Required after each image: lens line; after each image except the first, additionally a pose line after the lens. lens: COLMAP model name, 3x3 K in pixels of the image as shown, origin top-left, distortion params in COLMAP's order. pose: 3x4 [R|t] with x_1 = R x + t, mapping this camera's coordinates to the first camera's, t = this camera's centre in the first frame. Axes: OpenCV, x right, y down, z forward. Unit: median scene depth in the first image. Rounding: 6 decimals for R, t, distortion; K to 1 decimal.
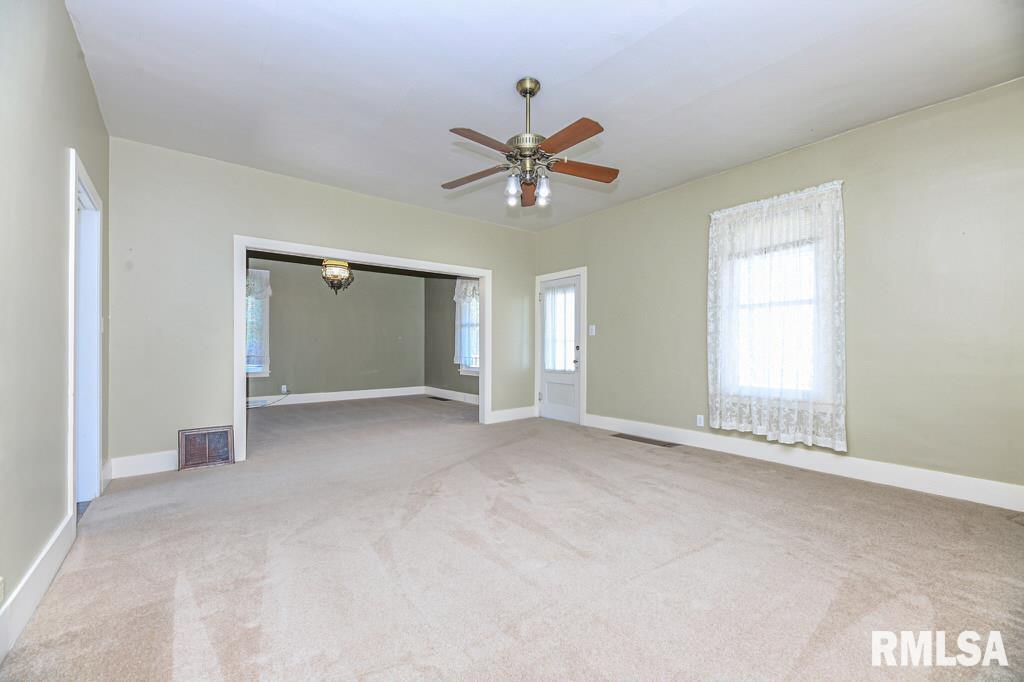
lens RADIAL K [[422.1, 0, 514.7], [0, 422.1, 349.5], [0, 0, 1]] dist [-0.001193, -0.001323]
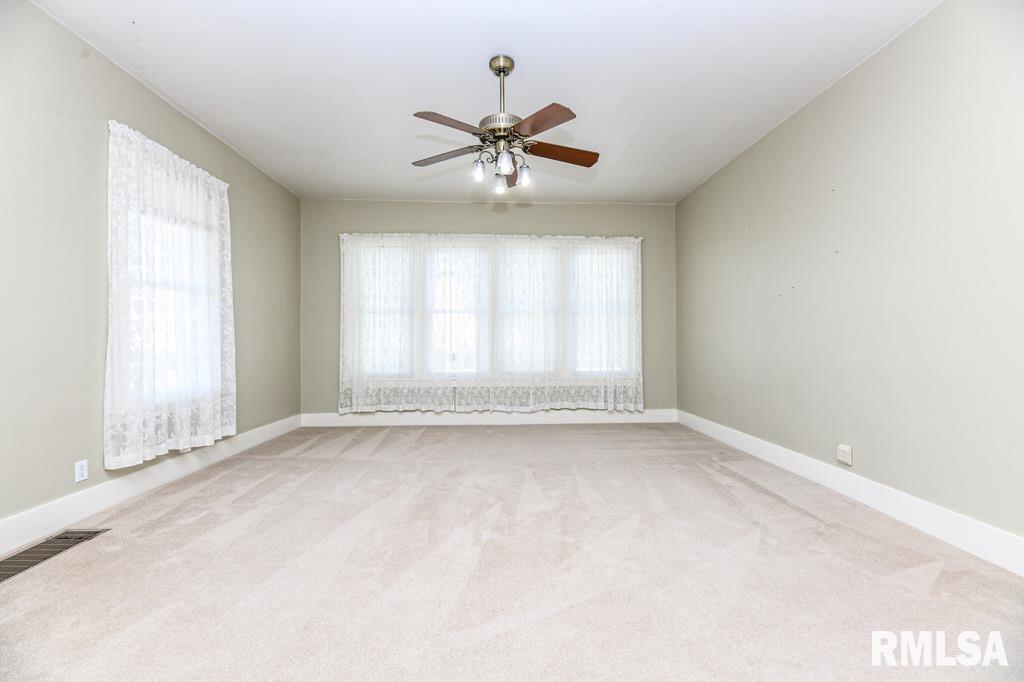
lens RADIAL K [[422.1, 0, 513.5], [0, 422.1, 336.1], [0, 0, 1]] dist [-0.001193, -0.001323]
pose [[-0.802862, 0.004184, 0.596150, -0.390993], [-0.000437, 0.999971, -0.007607, -0.005833], [-0.596164, -0.006367, -0.802837, 1.223368]]
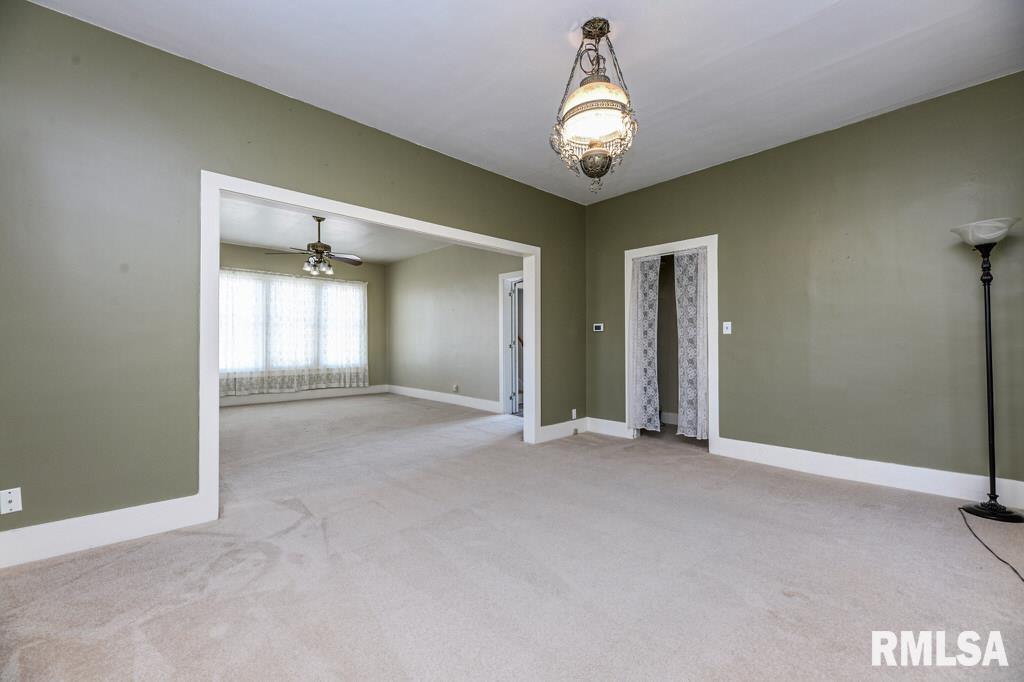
lens RADIAL K [[422.1, 0, 512.6], [0, 422.1, 341.6], [0, 0, 1]] dist [-0.001193, -0.001323]
pose [[-0.998163, -0.001471, -0.060569, -0.547885], [-0.001112, 0.999982, -0.005965, -0.005967], [0.060576, -0.005887, -0.998146, 2.161808]]
